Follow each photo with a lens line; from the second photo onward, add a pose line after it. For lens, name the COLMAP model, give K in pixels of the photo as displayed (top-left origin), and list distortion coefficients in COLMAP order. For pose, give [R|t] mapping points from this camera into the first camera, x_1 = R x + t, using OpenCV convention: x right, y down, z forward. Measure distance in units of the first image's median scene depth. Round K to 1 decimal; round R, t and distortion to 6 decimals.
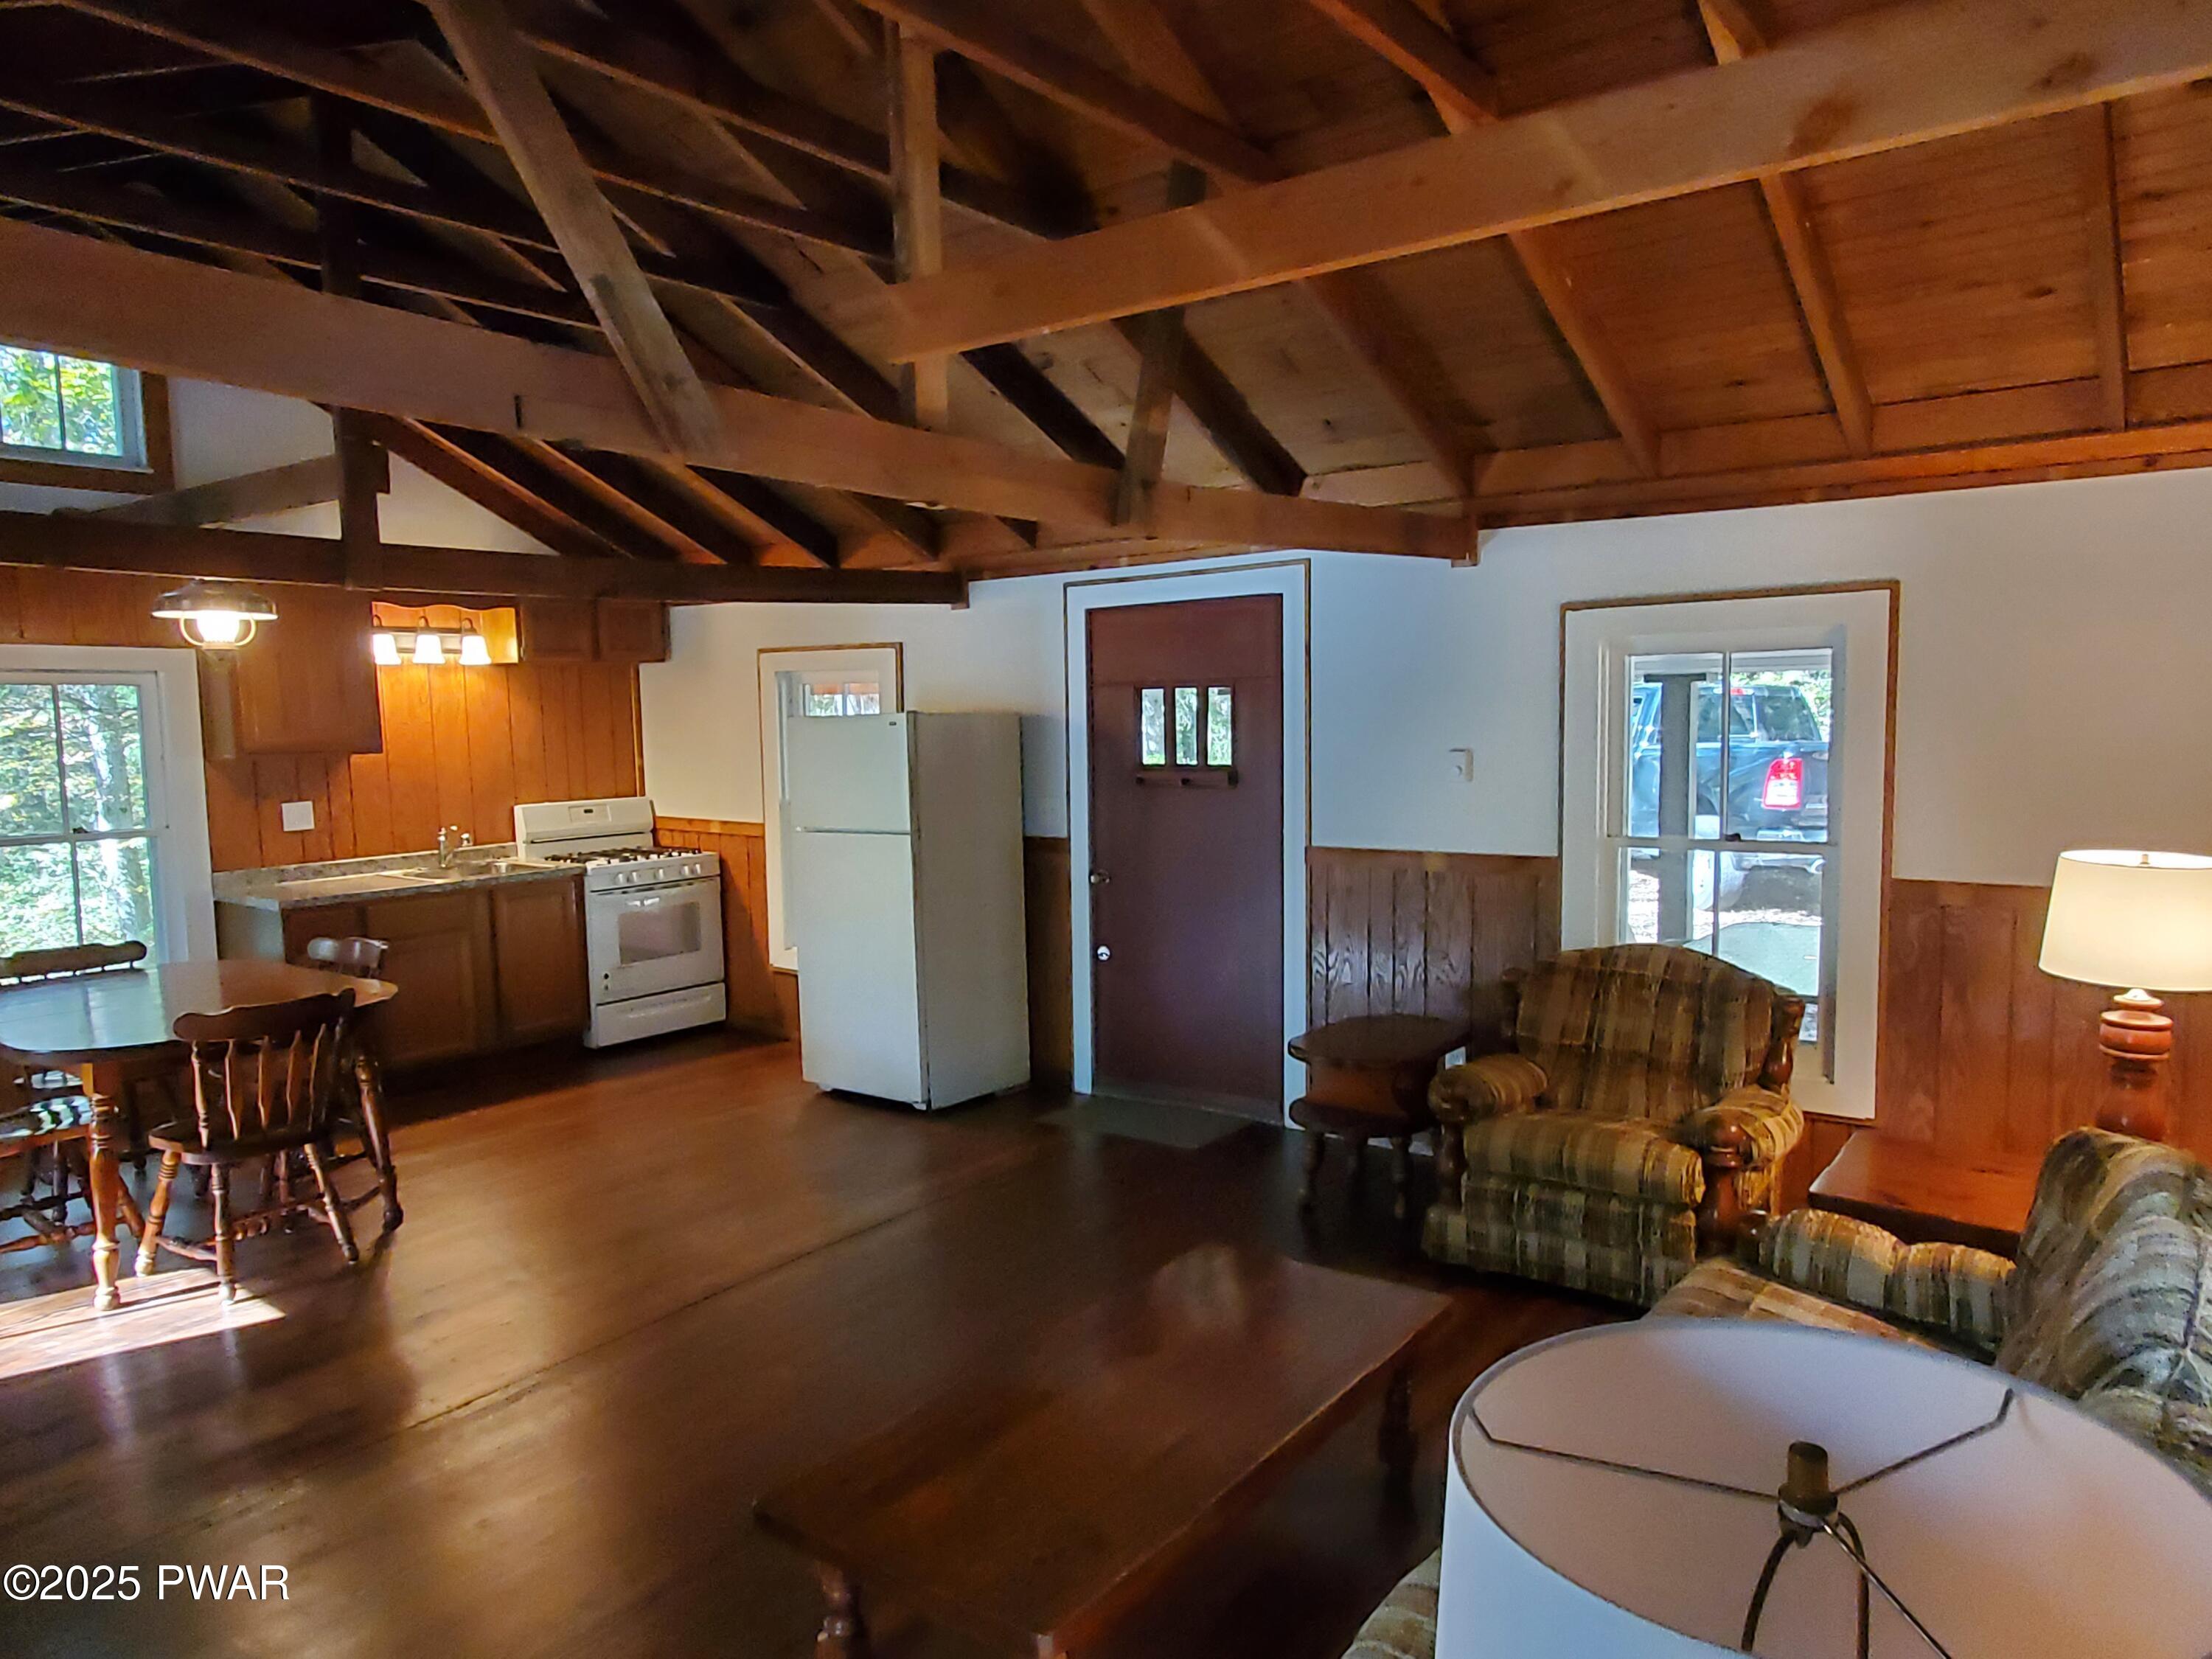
lens RADIAL K [[1461.5, 0, 1106.7], [0, 1461.5, 842.0], [0, 0, 1]] dist [0.006457, 0.006314]
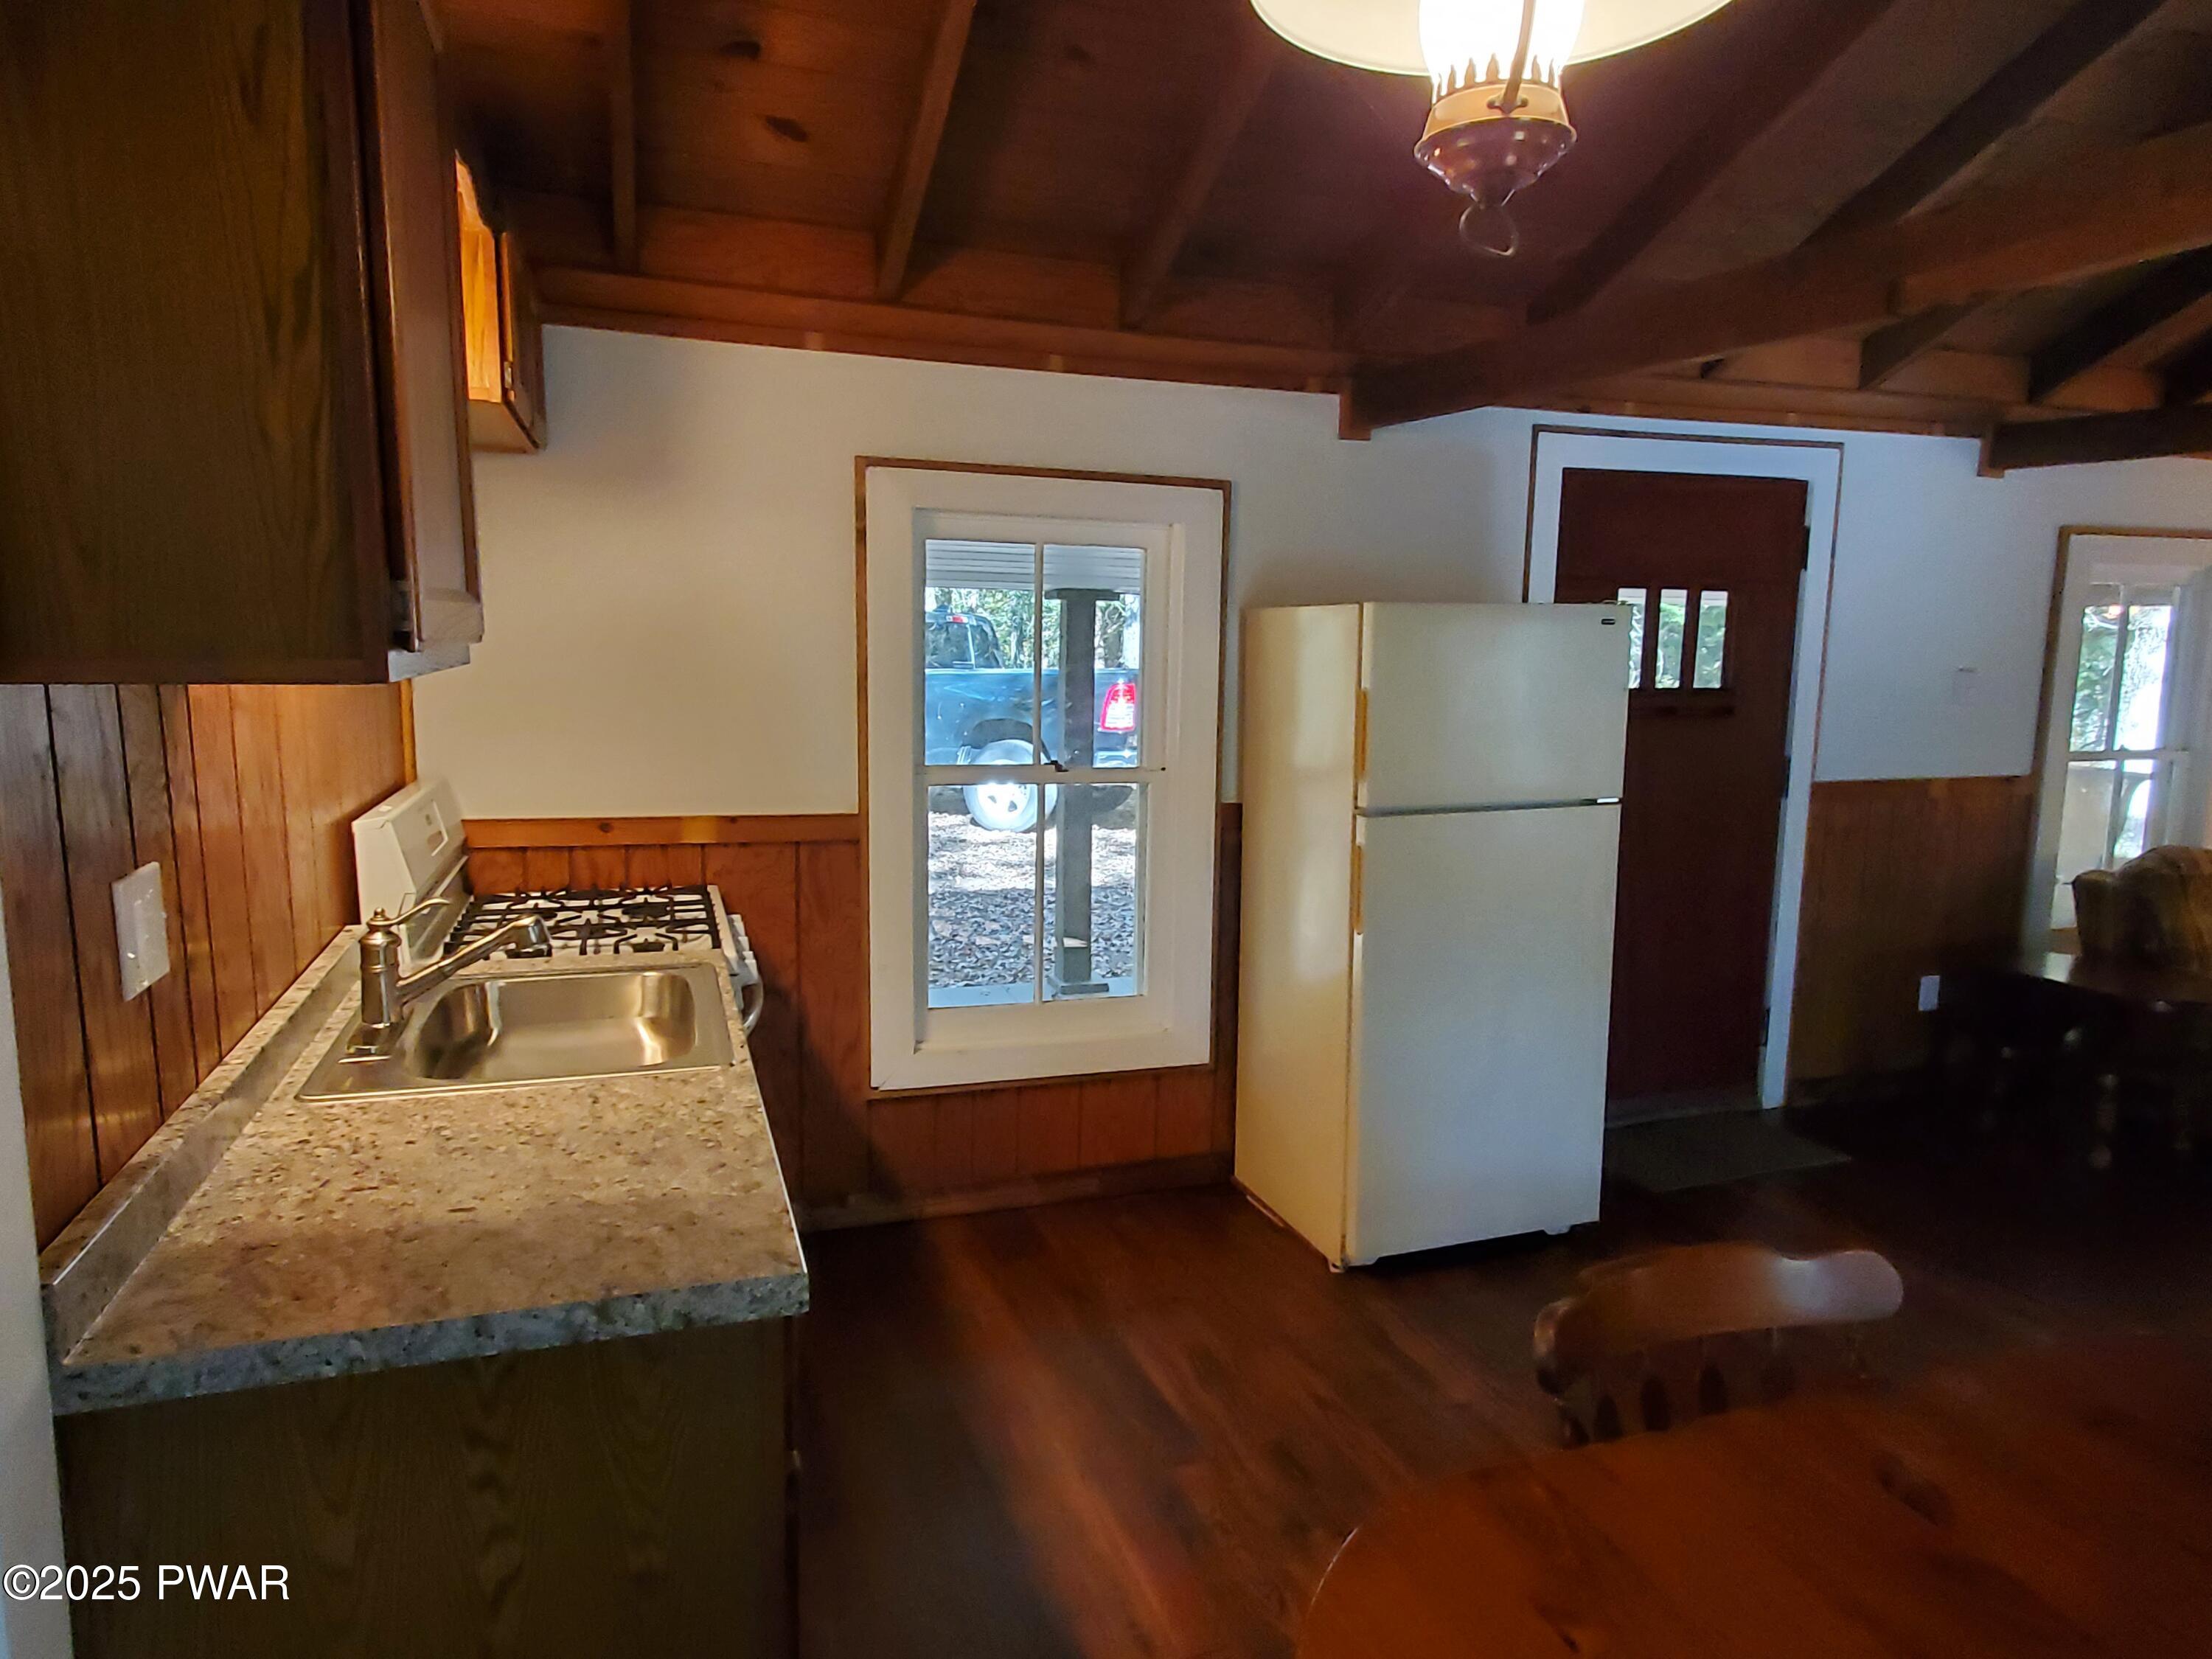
lens RADIAL K [[1371.7, 0, 1109.2], [0, 1371.7, 845.0], [0, 0, 1]] dist [0.006543, 0.001353]
pose [[0.552349, -0.099245, 0.827684, -0.678852], [0.051995, 0.995056, 0.084616, -0.044120], [-0.831990, -0.003702, 0.554778, 0.788047]]
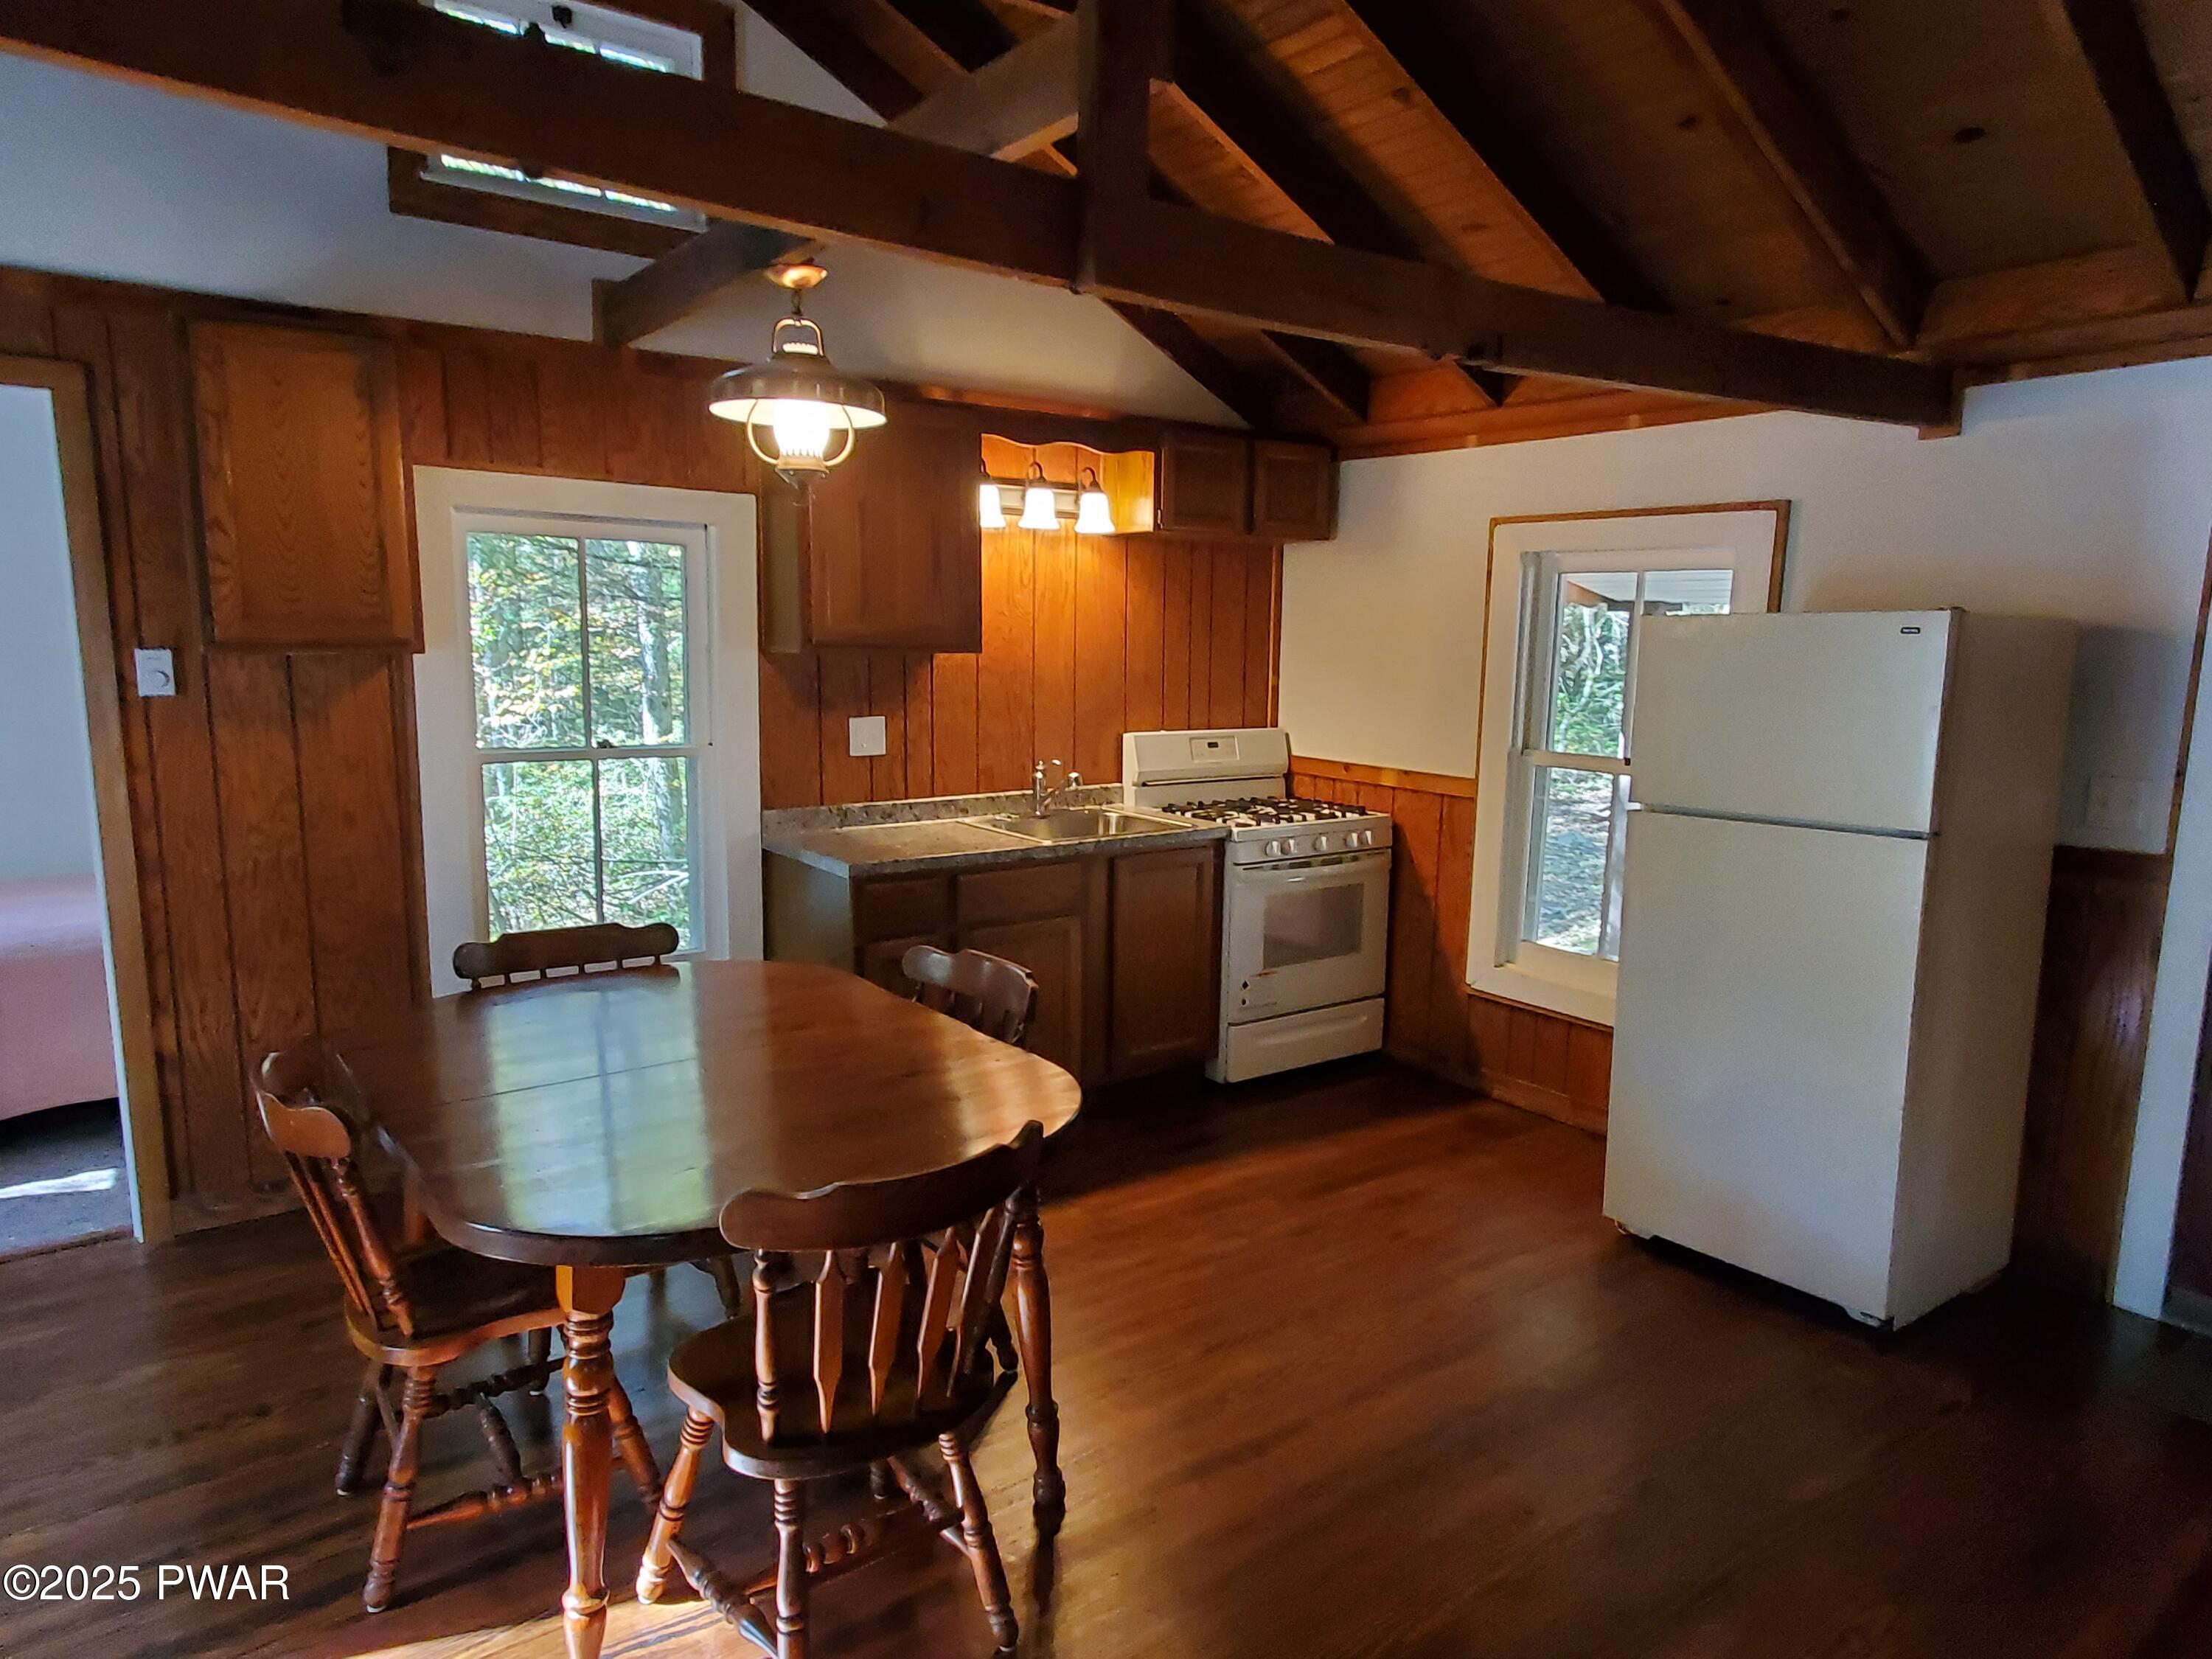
lens RADIAL K [[1371.7, 0, 1109.2], [0, 1371.7, 845.0], [0, 0, 1]] dist [0.006543, 0.001353]
pose [[0.959746, 0.076296, -0.270308, -0.262562], [-0.060297, 0.995928, 0.067018, -0.017484], [0.274320, -0.048022, 0.960439, 0.398513]]
